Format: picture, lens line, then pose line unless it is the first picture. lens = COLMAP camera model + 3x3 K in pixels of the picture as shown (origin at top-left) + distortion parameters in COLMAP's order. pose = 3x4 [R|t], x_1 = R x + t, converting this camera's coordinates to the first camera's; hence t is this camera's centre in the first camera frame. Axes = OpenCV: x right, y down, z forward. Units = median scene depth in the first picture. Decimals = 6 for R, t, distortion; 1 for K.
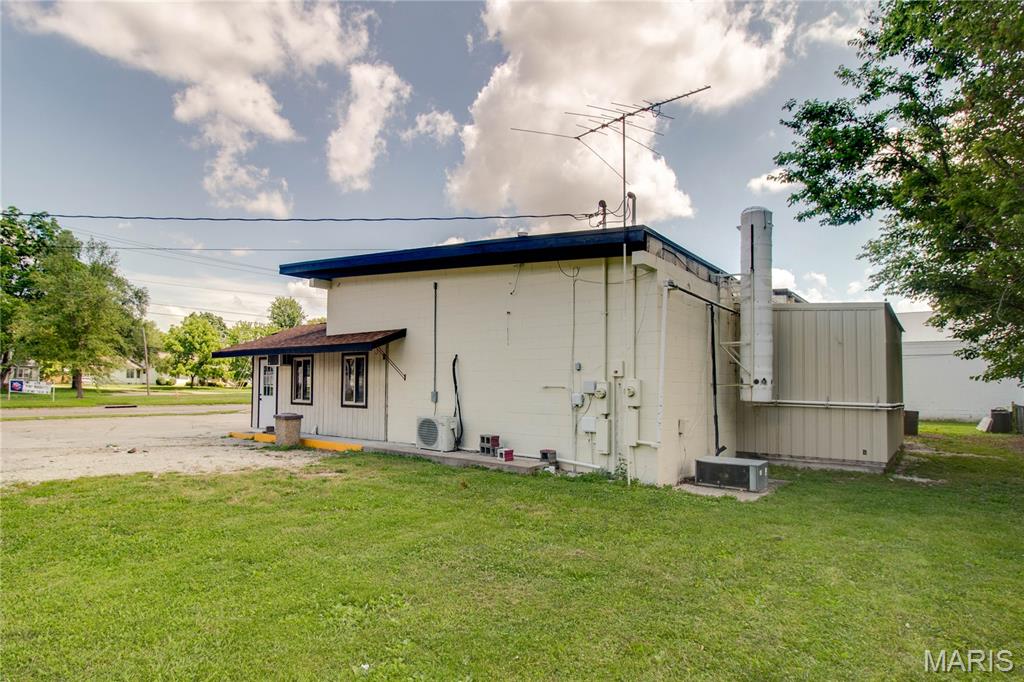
lens RADIAL K [[531.2, 0, 512.0], [0, 531.2, 341.0], [0, 0, 1]] dist [-0.003098, -0.000873]
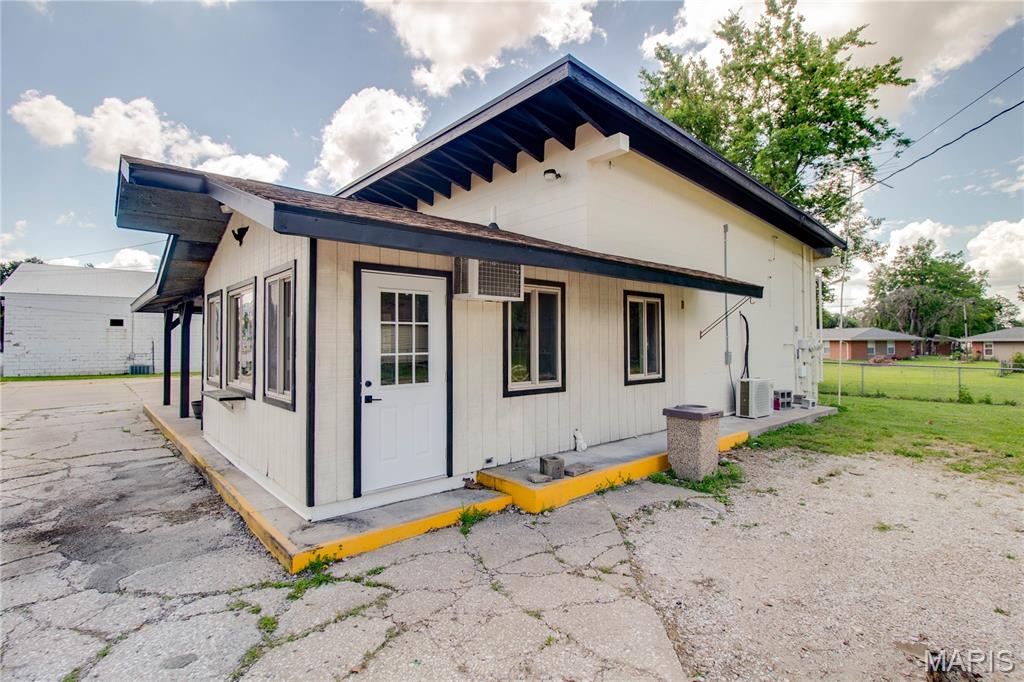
lens RADIAL K [[531.2, 0, 512.0], [0, 531.2, 341.0], [0, 0, 1]] dist [-0.003098, -0.000873]
pose [[0.187022, 0.027204, 0.981979, -0.839906], [-0.039048, 0.999032, -0.020240, 0.086873], [-0.981579, -0.034559, 0.187903, 0.948513]]
